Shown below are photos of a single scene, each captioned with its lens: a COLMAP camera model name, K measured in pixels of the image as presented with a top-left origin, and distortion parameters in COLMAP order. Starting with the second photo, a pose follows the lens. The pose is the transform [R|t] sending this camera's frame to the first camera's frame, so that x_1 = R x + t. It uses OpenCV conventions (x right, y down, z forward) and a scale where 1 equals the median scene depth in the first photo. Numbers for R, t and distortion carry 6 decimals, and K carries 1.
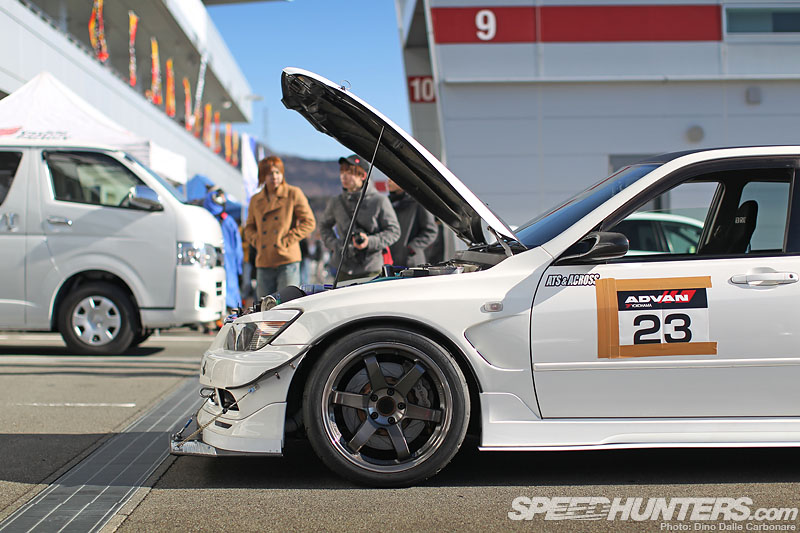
lens RADIAL K [[1482.4, 0, 399.9], [0, 1482.4, 266.3], [0, 0, 1]] dist [-0.207030, 0.000000]
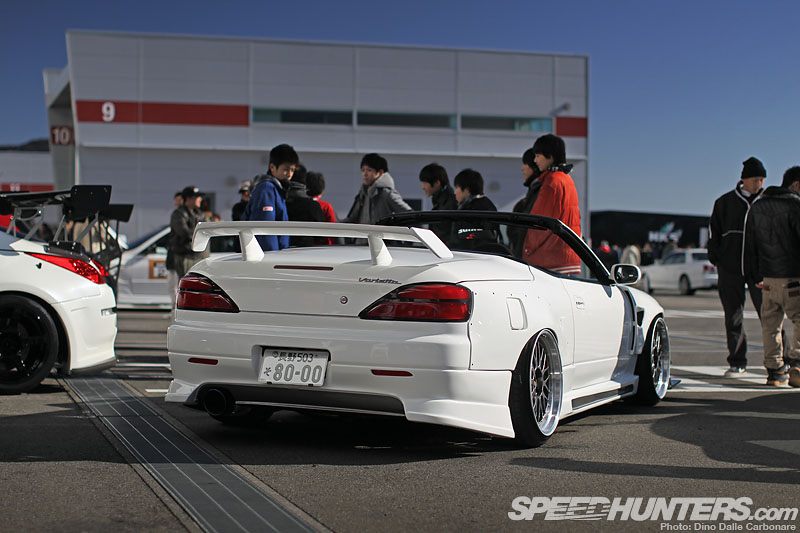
lens RADIAL K [[1482.4, 0, 400.1], [0, 1482.4, 266.6], [0, 0, 1]] dist [-0.207030, 0.000000]
pose [[0.963375, 0.025417, 0.266951, -0.062456], [-0.026238, 0.999656, -0.000493, 0.003381], [-0.266872, -0.006529, 0.963710, -0.691893]]
